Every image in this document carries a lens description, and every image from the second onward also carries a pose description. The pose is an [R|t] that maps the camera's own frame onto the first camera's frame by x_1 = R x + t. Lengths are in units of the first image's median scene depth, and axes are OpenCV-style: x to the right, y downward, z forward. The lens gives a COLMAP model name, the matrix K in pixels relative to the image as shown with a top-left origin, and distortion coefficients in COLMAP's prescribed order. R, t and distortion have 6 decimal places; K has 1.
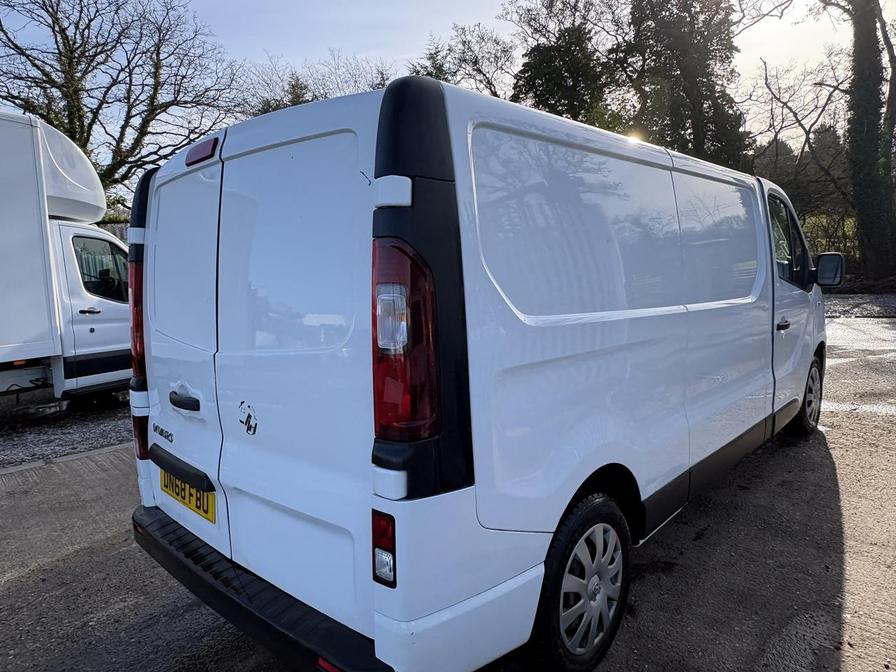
lens RADIAL K [[594.3, 0, 445.1], [0, 594.3, 332.7], [0, 0, 1]] dist [-0.000001, -0.001285]
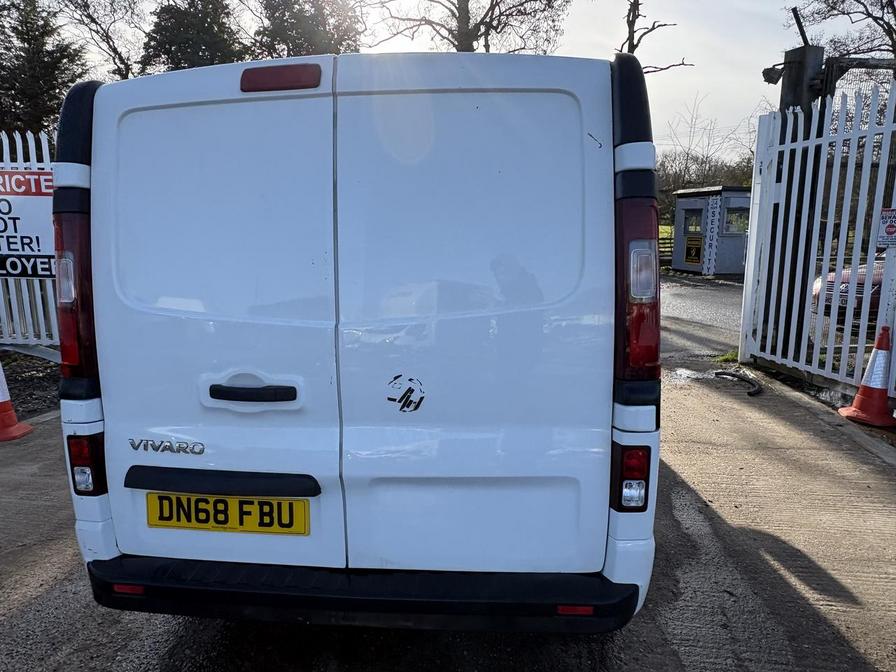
lens RADIAL K [[591.6, 0, 451.6], [0, 591.6, 337.5], [0, 0, 1]] dist [-0.000647, -0.000277]
pose [[0.797283, -0.069658, 0.599573, -0.083521], [0.054363, 0.997569, 0.043606, 0.002686], [-0.601153, -0.002172, 0.799131, 0.026562]]
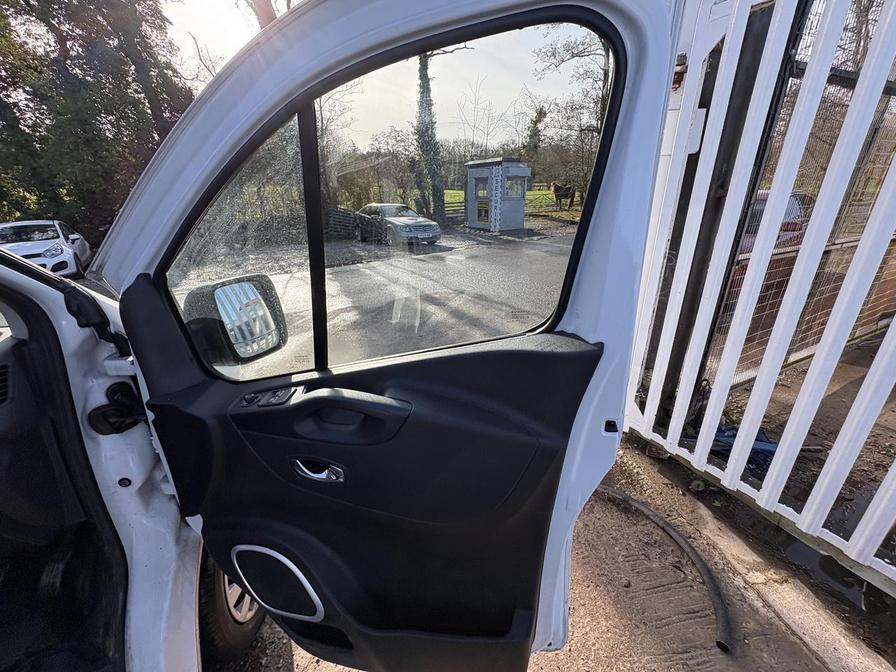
lens RADIAL K [[353.7, 0, 446.3], [0, 353.7, 339.1], [0, 0, 1]] dist [-0.000150, -0.000041]
pose [[0.580380, -0.286196, 0.762398, 0.133596], [0.114970, 0.955629, 0.271211, -0.030797], [-0.806189, -0.069752, 0.587532, 0.169444]]
